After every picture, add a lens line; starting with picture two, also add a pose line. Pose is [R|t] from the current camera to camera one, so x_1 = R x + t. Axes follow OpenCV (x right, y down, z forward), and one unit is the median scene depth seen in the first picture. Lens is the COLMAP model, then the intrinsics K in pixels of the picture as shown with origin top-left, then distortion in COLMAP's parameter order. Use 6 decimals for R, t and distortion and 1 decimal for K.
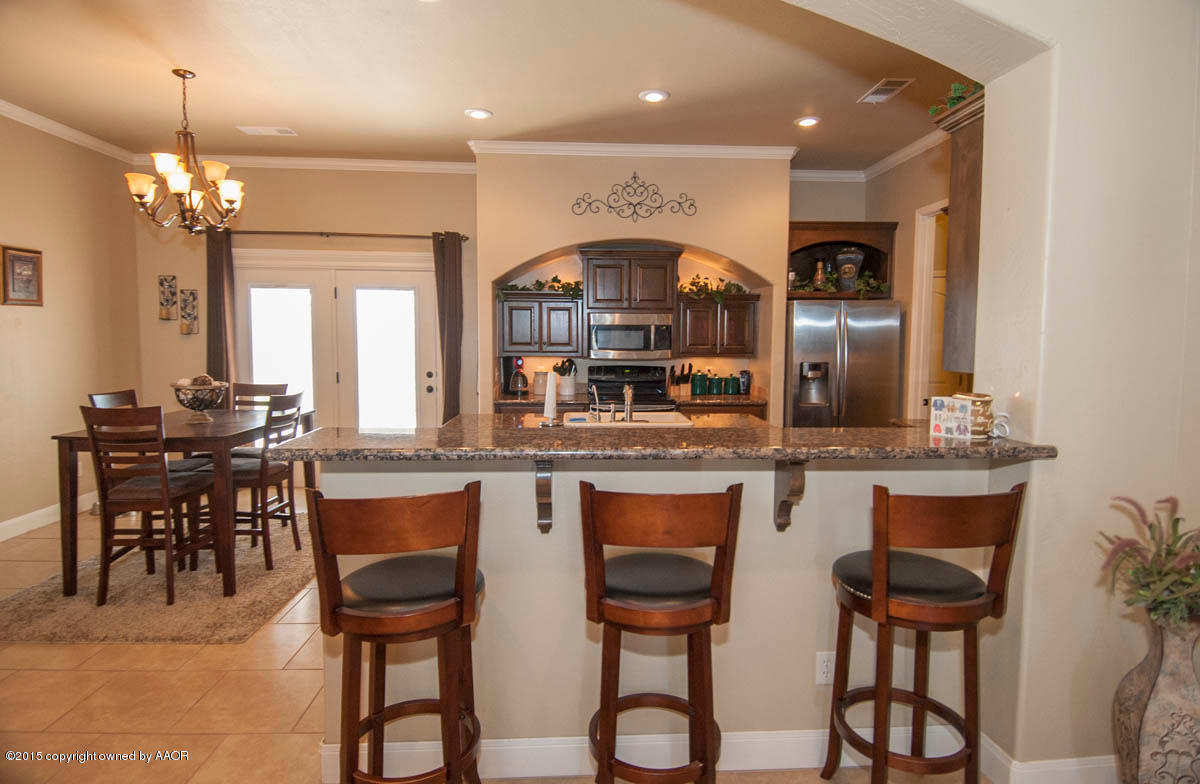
lens RADIAL K [[634.4, 0, 605.4], [0, 634.4, 377.6], [0, 0, 1]] dist [0.036807, -0.046399]
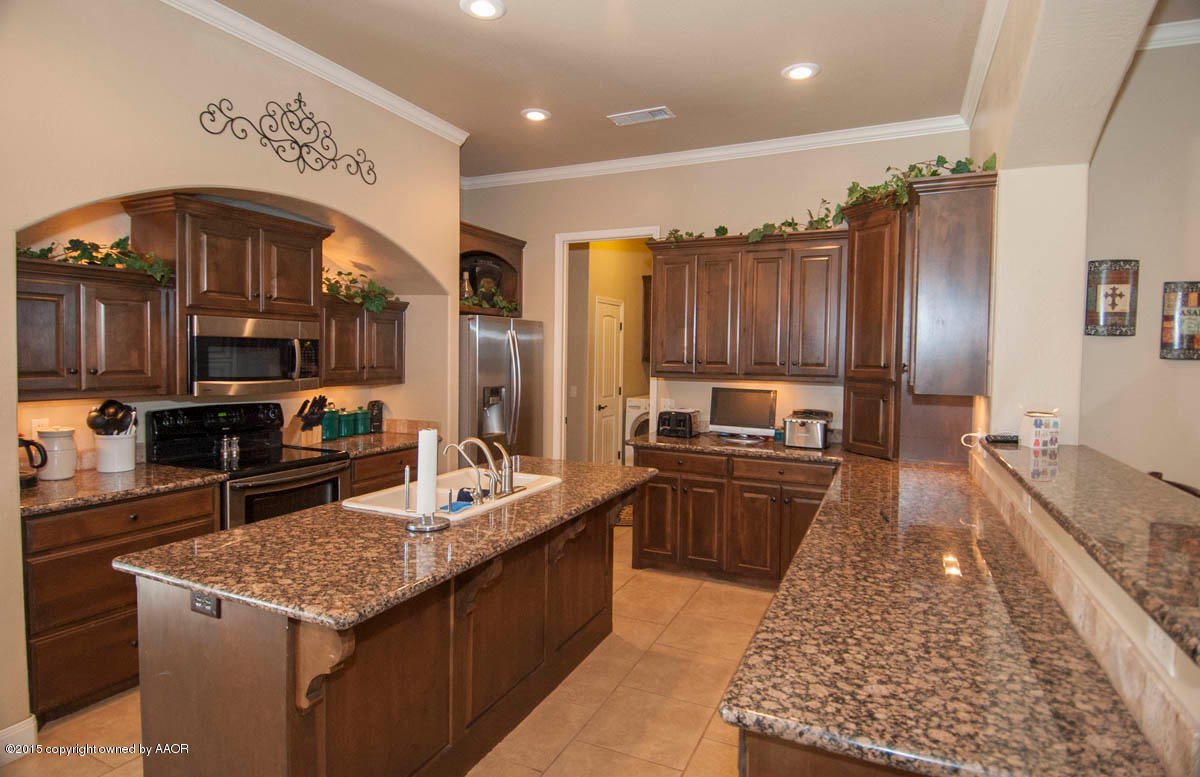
lens RADIAL K [[636.7, 0, 606.4], [0, 636.7, 374.8], [0, 0, 1]] dist [0.064570, -0.063398]
pose [[0.467892, -0.028344, 0.883331, -0.363889], [0.048204, 0.998816, 0.006517, -0.037280], [-0.882470, 0.039531, 0.468704, 0.438079]]
